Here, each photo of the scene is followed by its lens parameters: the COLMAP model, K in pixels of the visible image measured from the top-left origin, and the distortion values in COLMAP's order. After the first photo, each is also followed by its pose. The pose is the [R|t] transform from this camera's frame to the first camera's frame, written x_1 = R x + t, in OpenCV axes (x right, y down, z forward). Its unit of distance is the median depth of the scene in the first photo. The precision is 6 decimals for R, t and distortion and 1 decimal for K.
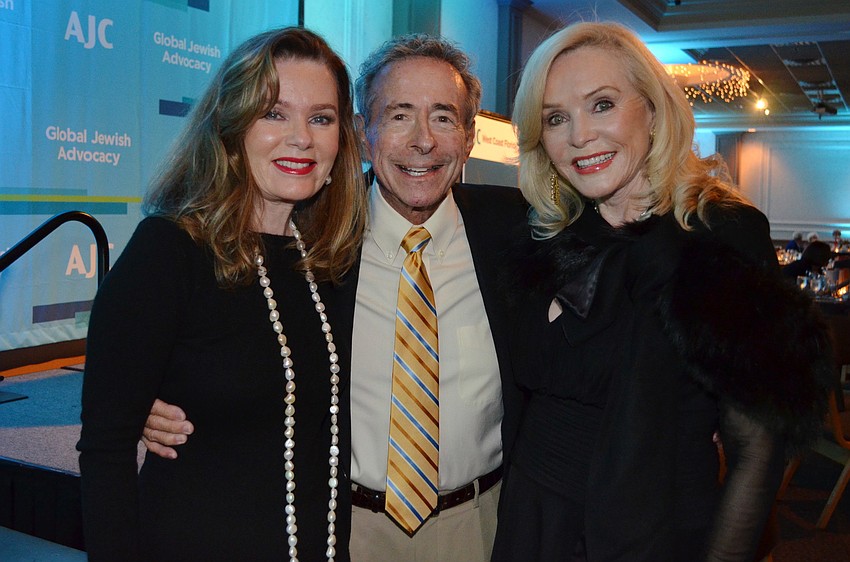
lens RADIAL K [[870.1, 0, 440.4], [0, 870.1, 247.6], [0, 0, 1]] dist [0.206997, -0.716805]
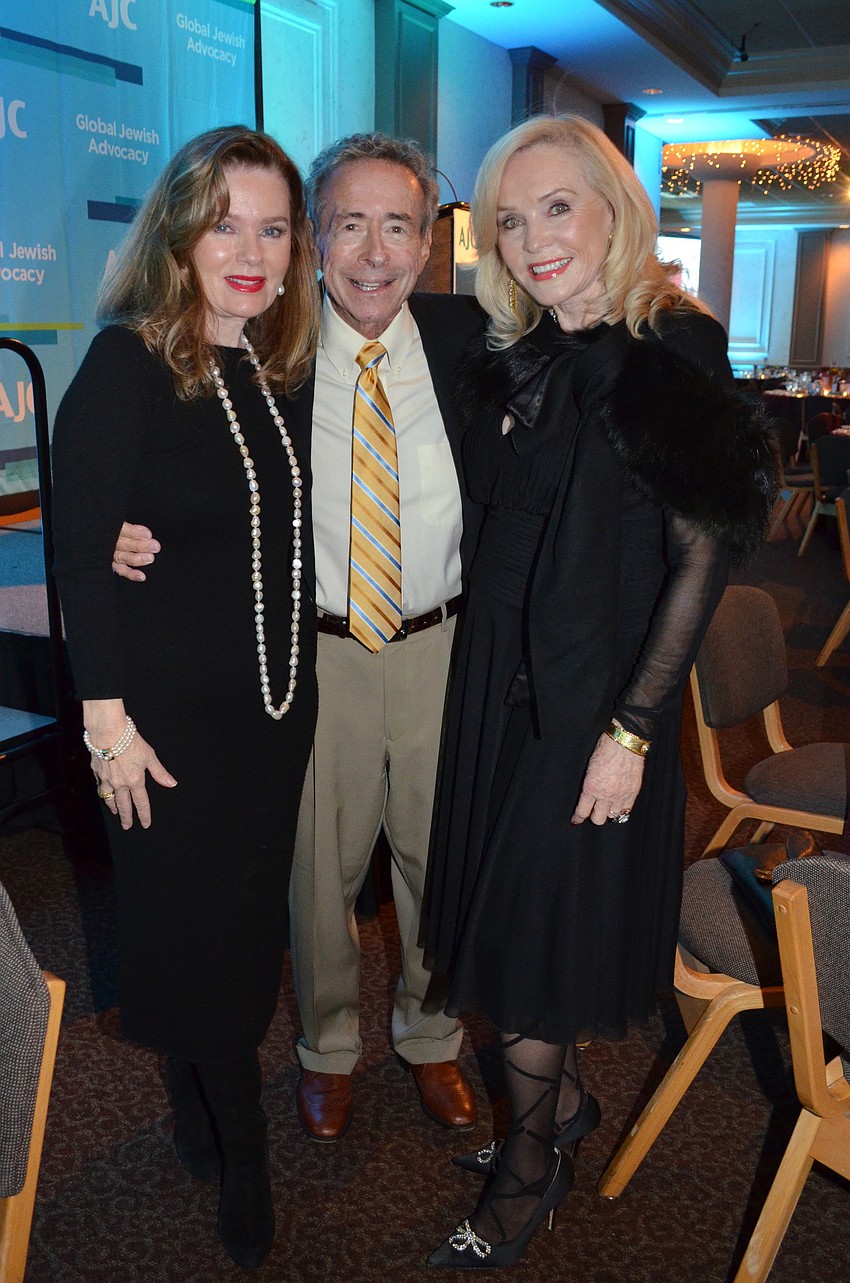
lens RADIAL K [[1313.4, 0, 425.0], [0, 1313.4, 641.5], [0, 0, 1]] dist [0.206997, -0.716805]
pose [[0.998719, -0.002098, -0.050554, 0.103137], [0.010568, 0.985755, 0.167858, 0.057490], [0.049482, -0.168177, 0.984514, -0.505825]]
